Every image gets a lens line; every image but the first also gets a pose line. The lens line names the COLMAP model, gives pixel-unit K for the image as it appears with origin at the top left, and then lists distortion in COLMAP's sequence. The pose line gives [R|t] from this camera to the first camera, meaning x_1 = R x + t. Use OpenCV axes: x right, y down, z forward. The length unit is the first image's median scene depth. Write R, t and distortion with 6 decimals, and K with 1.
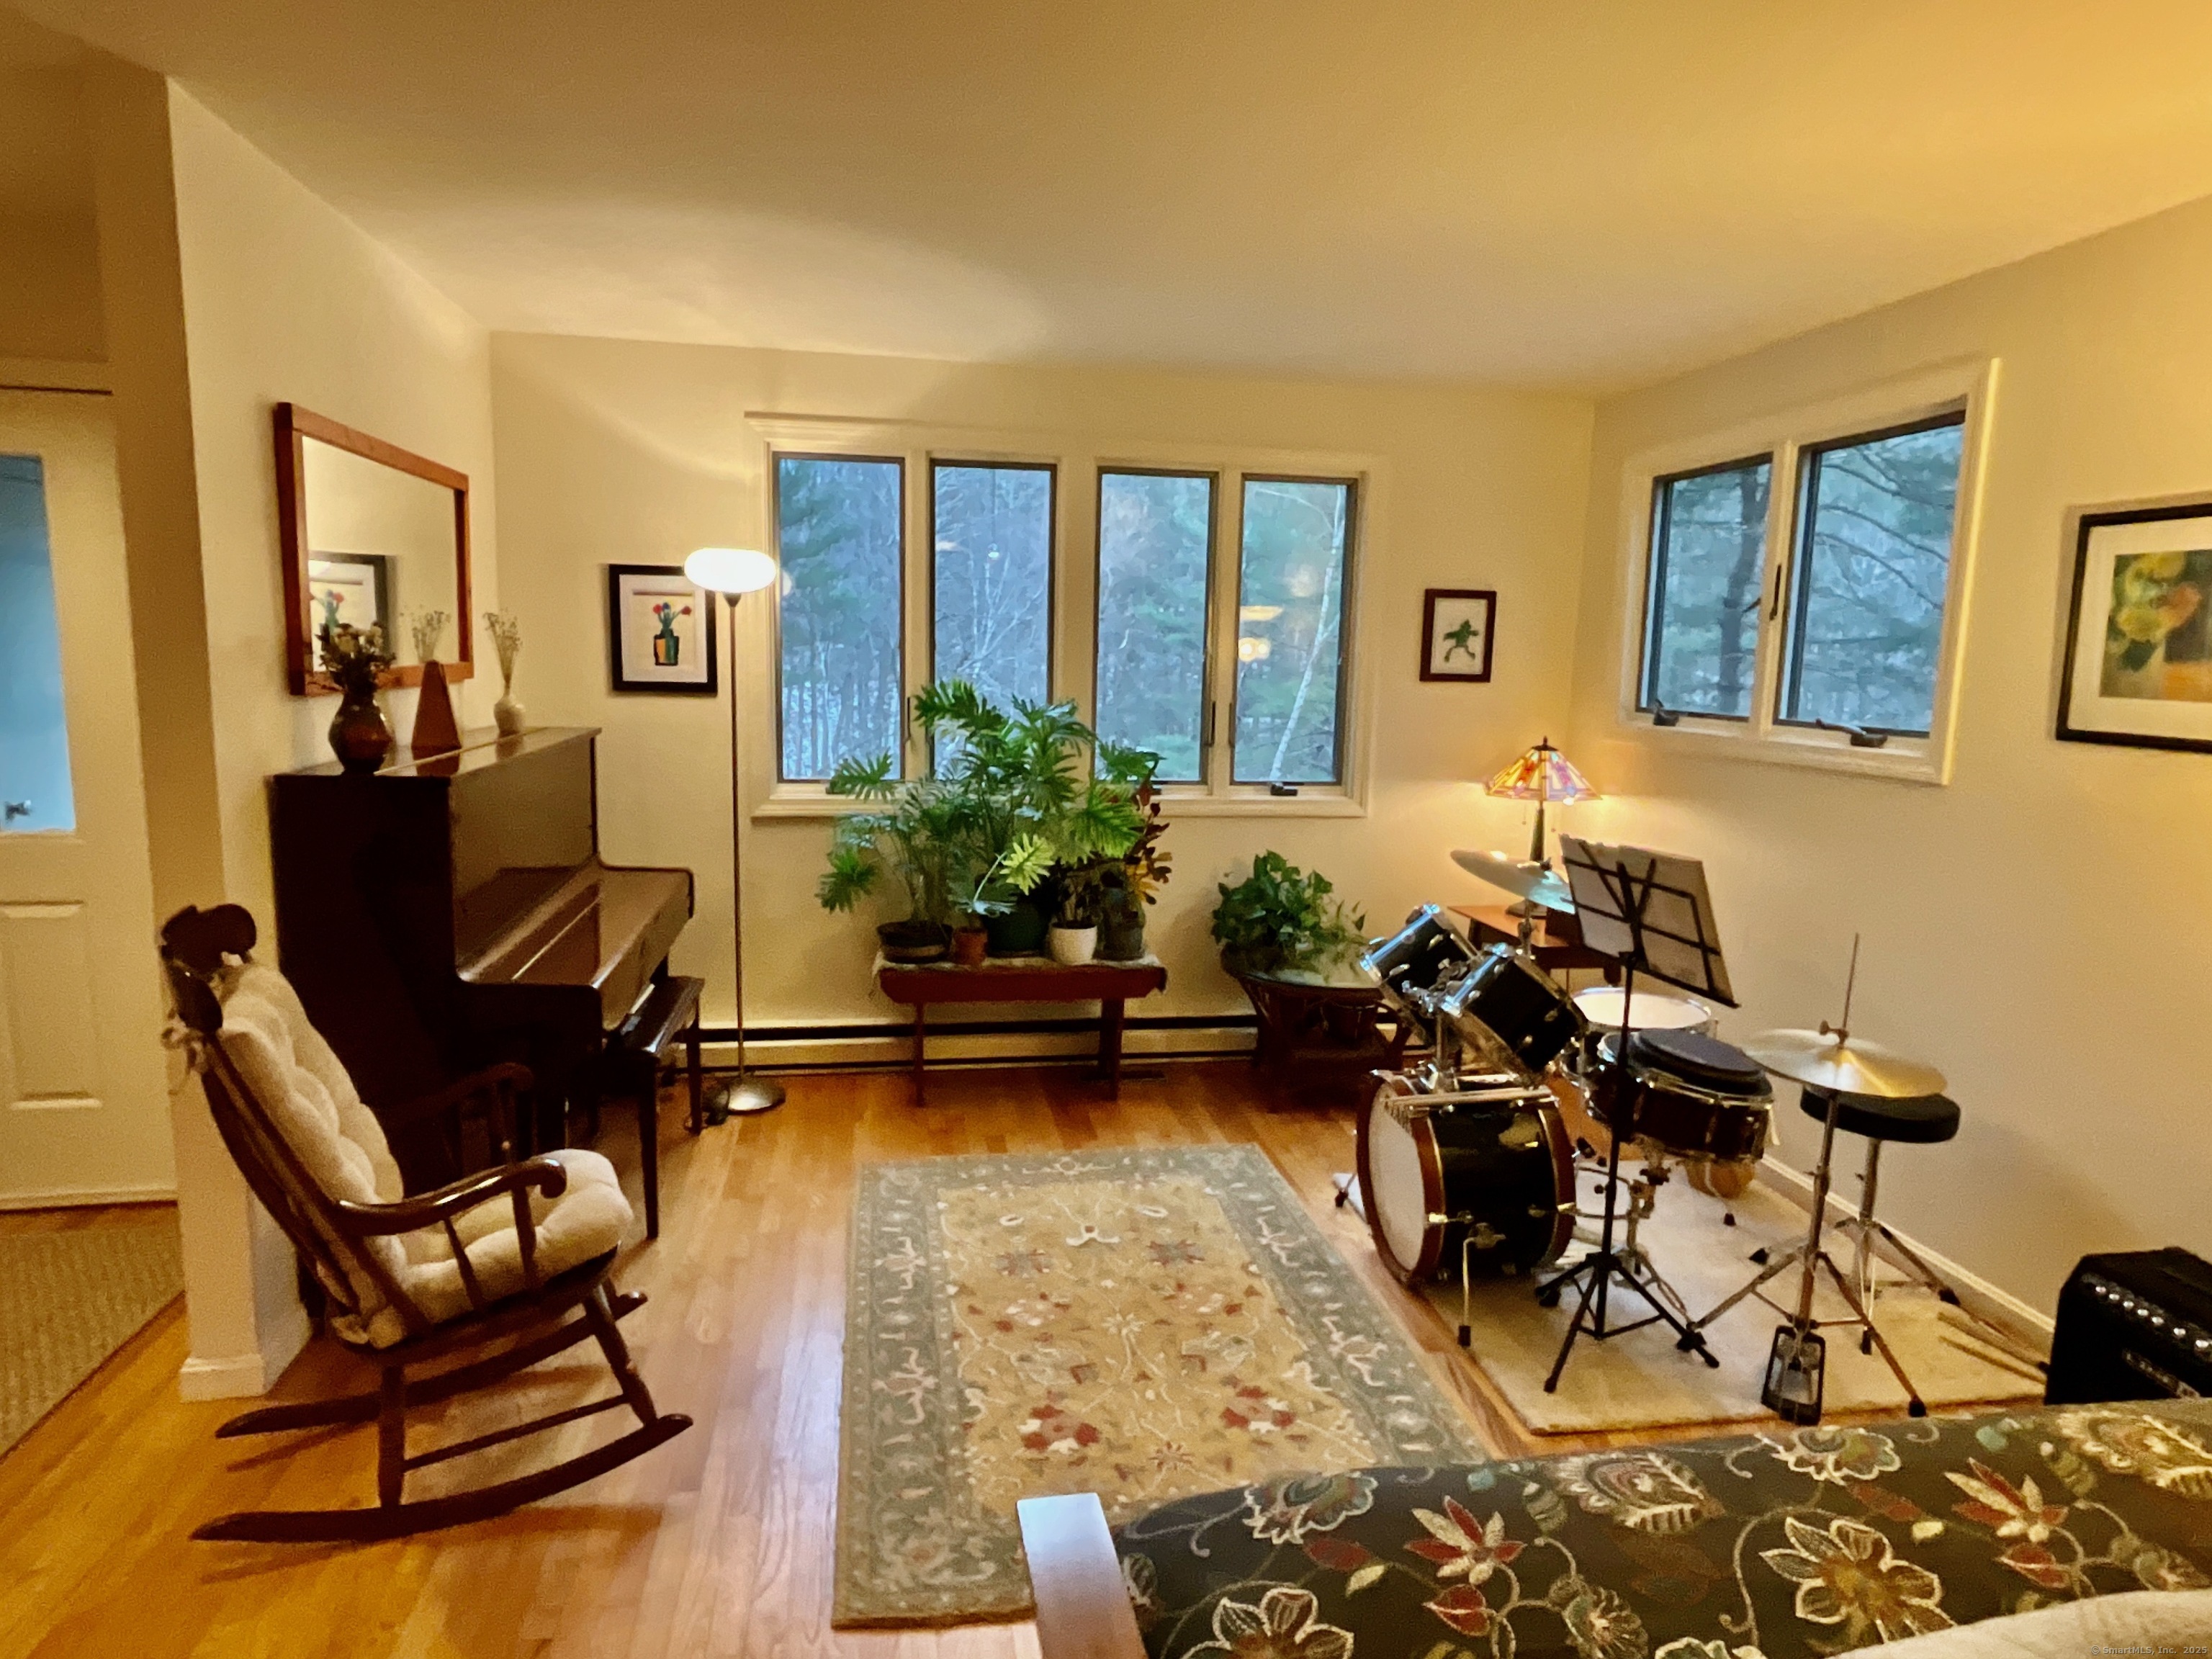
lens RADIAL K [[1288.2, 0, 1106.0], [0, 1288.2, 829.5], [0, 0, 1]] dist [-0.005097, 0.000389]
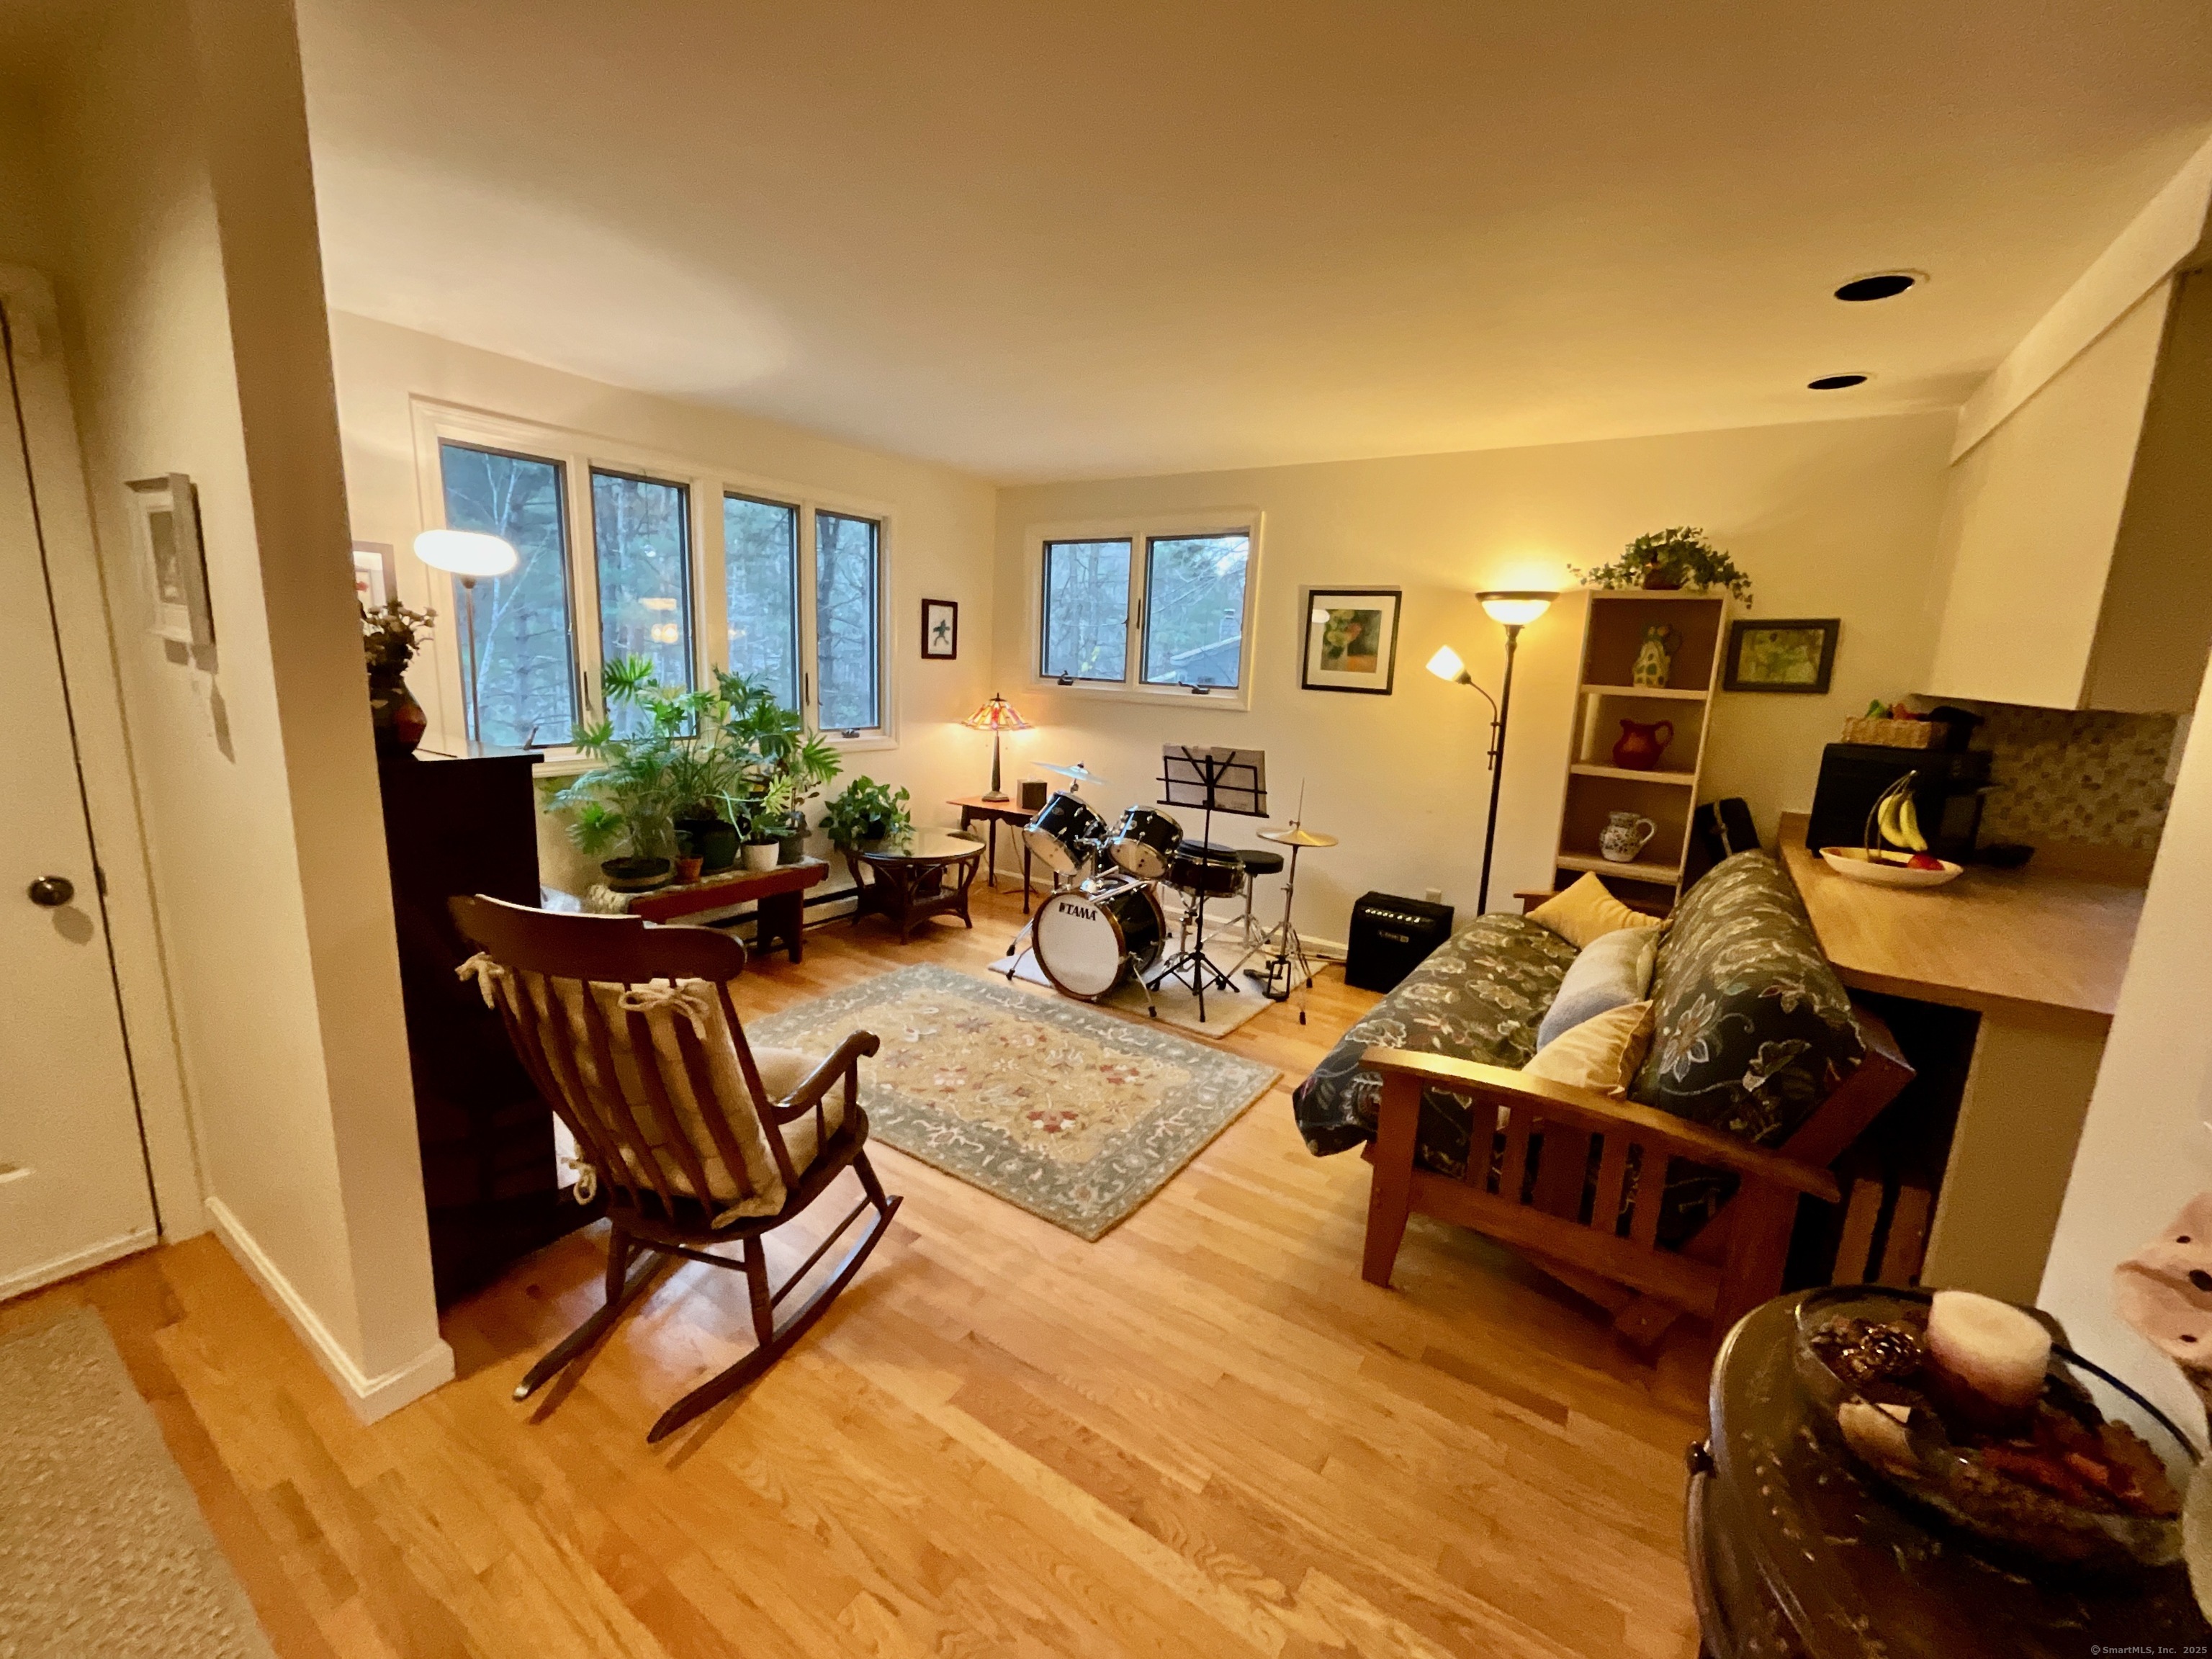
lens RADIAL K [[897.7, 0, 1106.0], [0, 897.7, 829.5], [0, 0, 1]] dist [0.000358, 0.000189]
pose [[0.690504, -0.132054, 0.711173, -0.619582], [0.073409, 0.990911, 0.112722, -0.025439], [-0.719594, -0.025628, 0.693922, 0.124401]]
